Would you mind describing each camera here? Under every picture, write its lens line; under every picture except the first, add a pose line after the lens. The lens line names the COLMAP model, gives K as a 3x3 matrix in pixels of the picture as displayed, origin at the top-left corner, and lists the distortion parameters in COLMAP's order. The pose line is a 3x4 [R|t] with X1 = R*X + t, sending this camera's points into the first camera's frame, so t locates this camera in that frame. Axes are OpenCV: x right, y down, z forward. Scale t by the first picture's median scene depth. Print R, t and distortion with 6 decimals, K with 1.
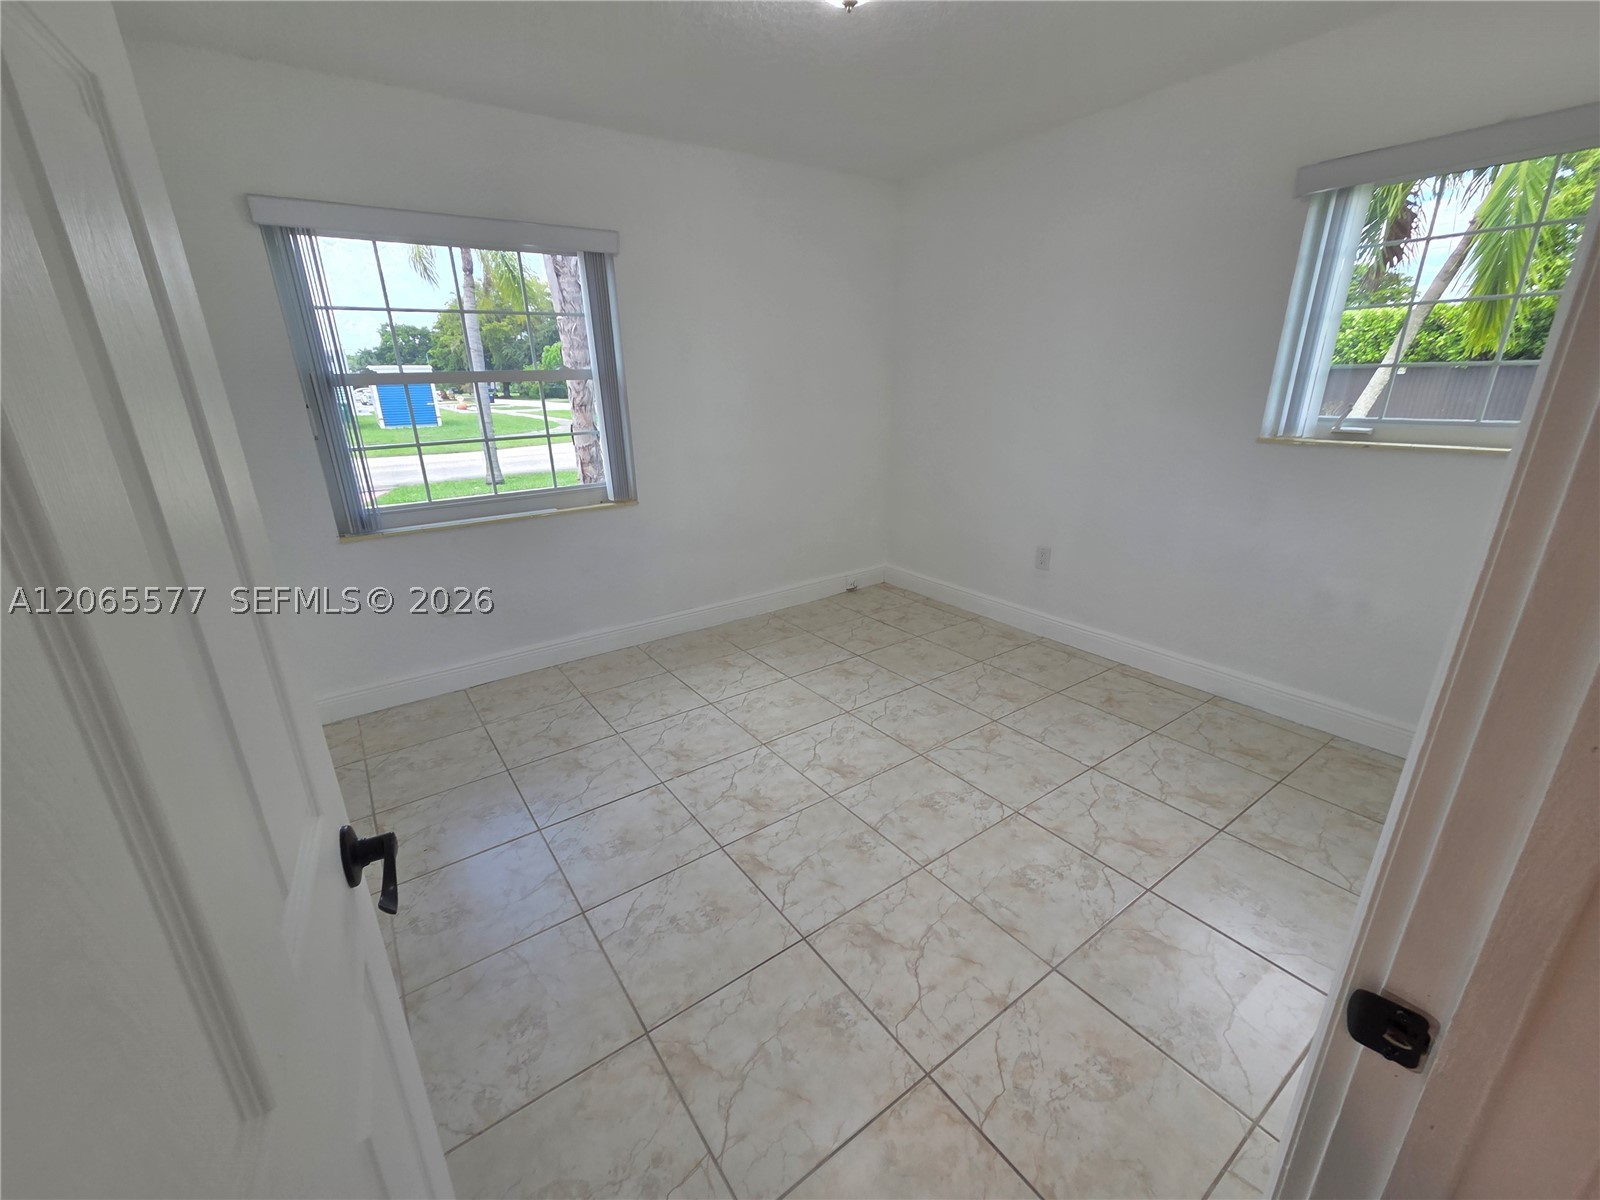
lens RADIAL K [[651.7, 0, 797.3], [0, 651.7, 613.7], [0, 0, 1]] dist [0.004272, 0.000763]
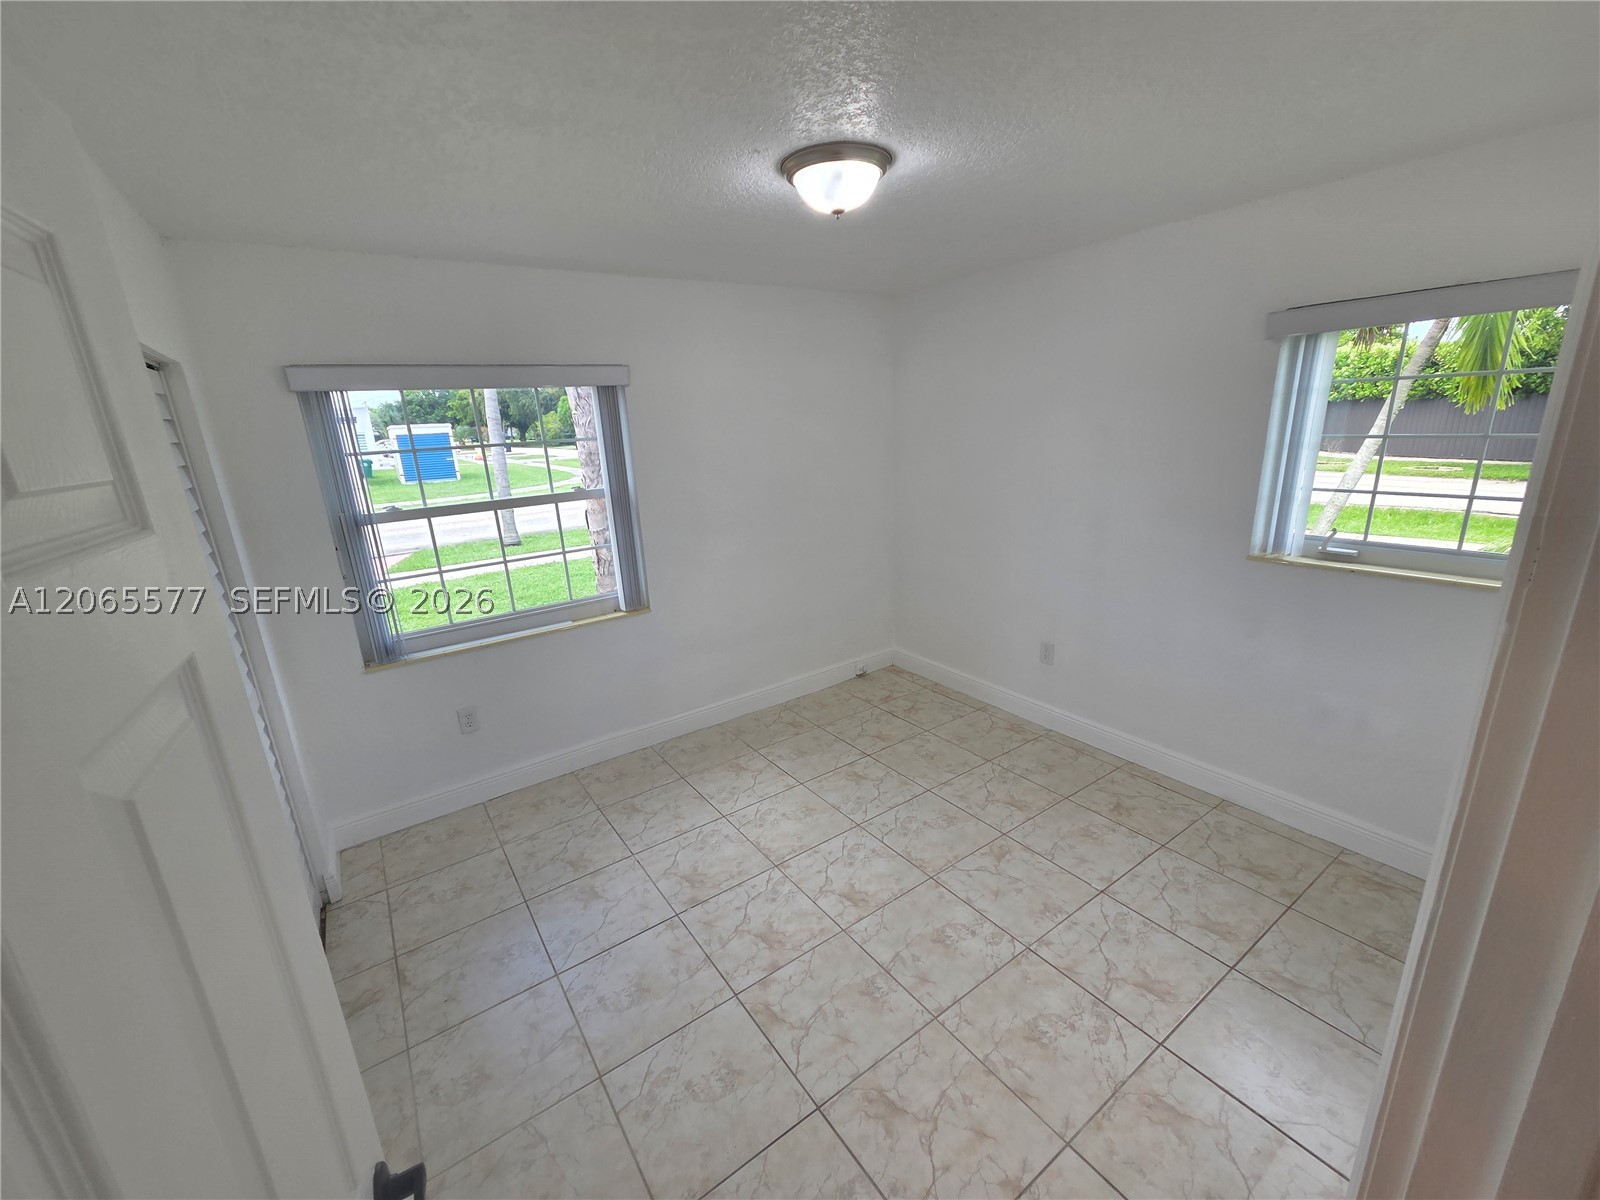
lens RADIAL K [[651.7, 0, 802.0], [0, 651.7, 598.3], [0, 0, 1]] dist [0.004272, 0.000763]
pose [[0.999575, -0.025722, -0.013704, 0.013934], [0.024919, 0.998127, -0.055873, -0.168643], [0.015115, 0.055507, 0.998344, -0.038614]]
